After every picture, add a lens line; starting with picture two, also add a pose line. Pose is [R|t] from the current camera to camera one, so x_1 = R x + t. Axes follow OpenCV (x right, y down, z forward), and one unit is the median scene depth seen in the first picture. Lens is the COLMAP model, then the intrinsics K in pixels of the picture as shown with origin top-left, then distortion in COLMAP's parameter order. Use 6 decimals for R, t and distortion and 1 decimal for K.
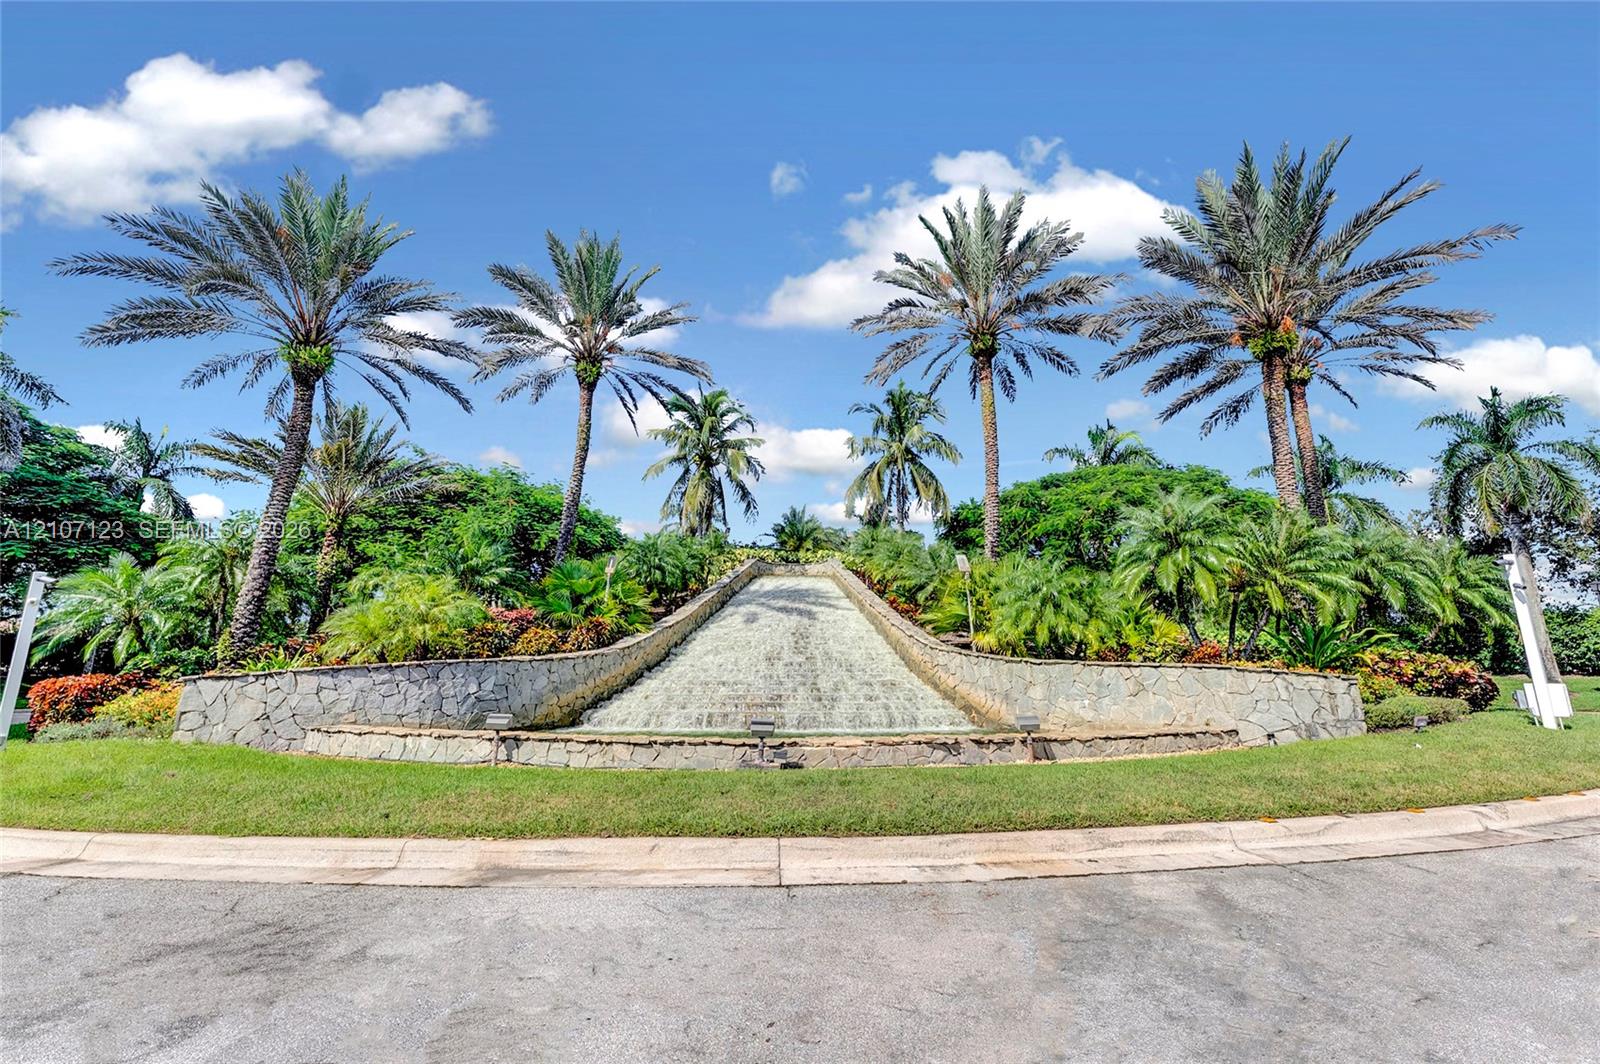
lens RADIAL K [[640.0, 0, 800.0], [0, 640.0, 532.0], [0, 0, 1]] dist [0.000040, -0.000087]
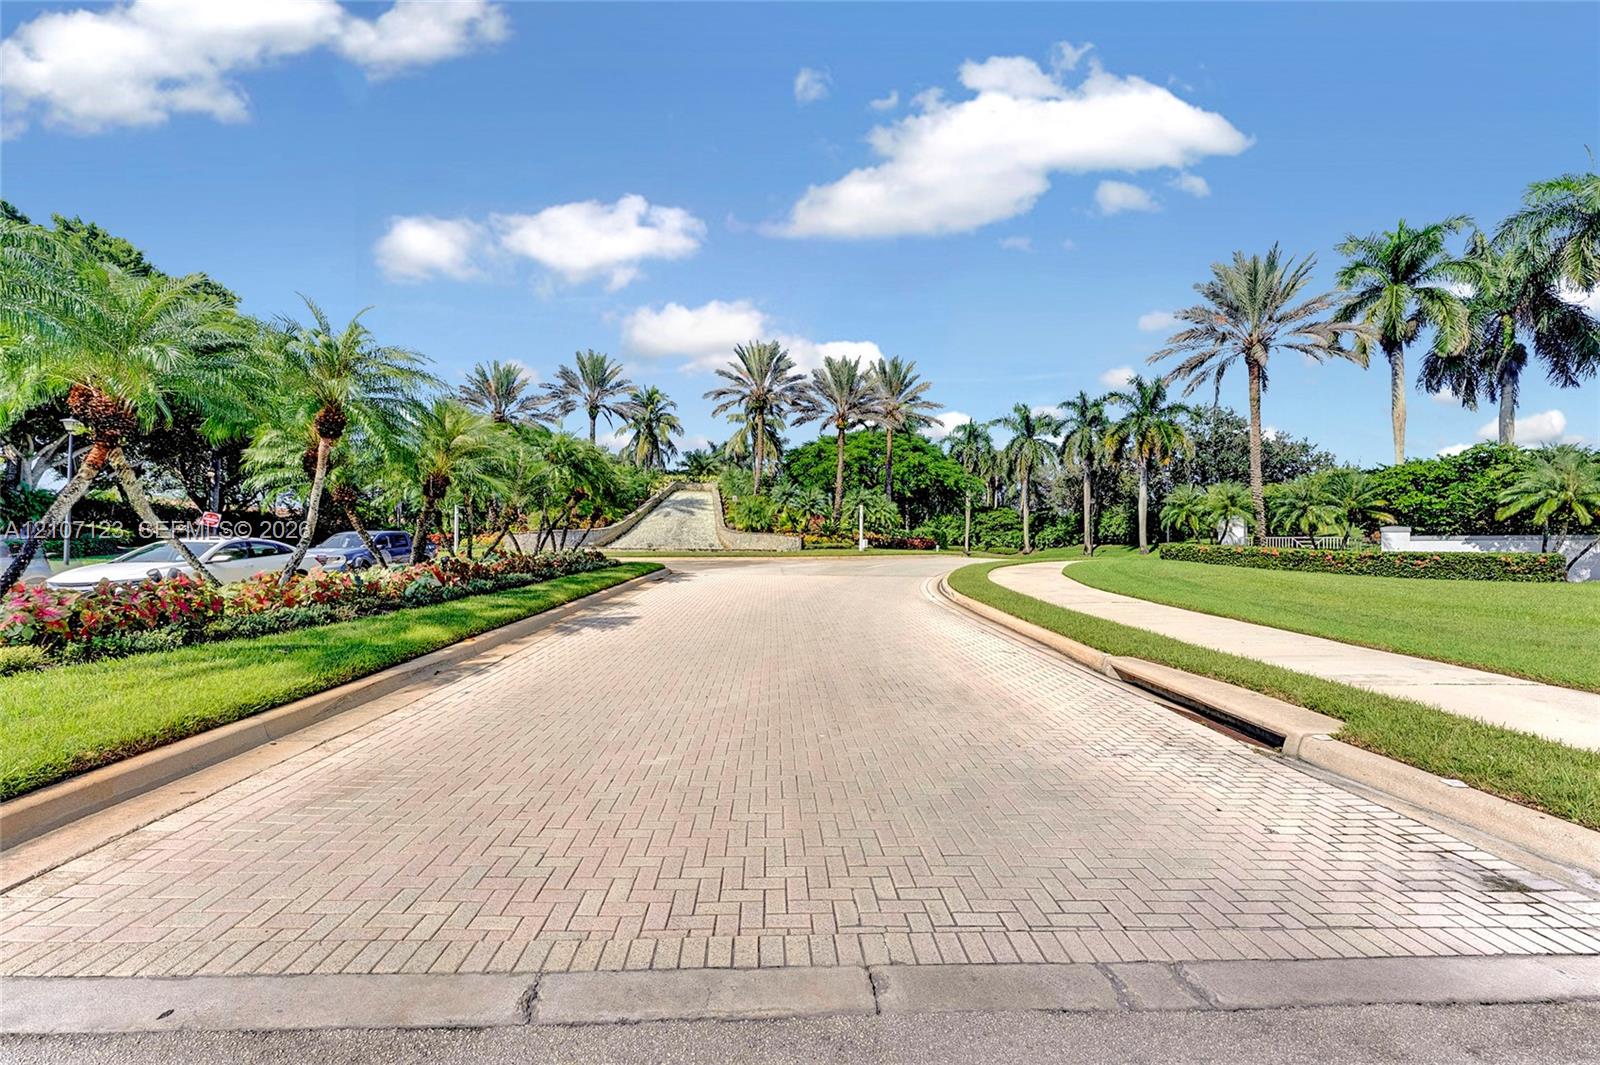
lens RADIAL K [[640.0, 0, 800.0], [0, 640.0, 532.5], [0, 0, 1]] dist [0.000040, -0.000087]
pose [[0.998381, 0.020199, 0.053174, 0.278214], [-0.030365, 0.979739, 0.197961, -0.267389], [-0.048098, -0.199255, 0.978767, -1.283398]]
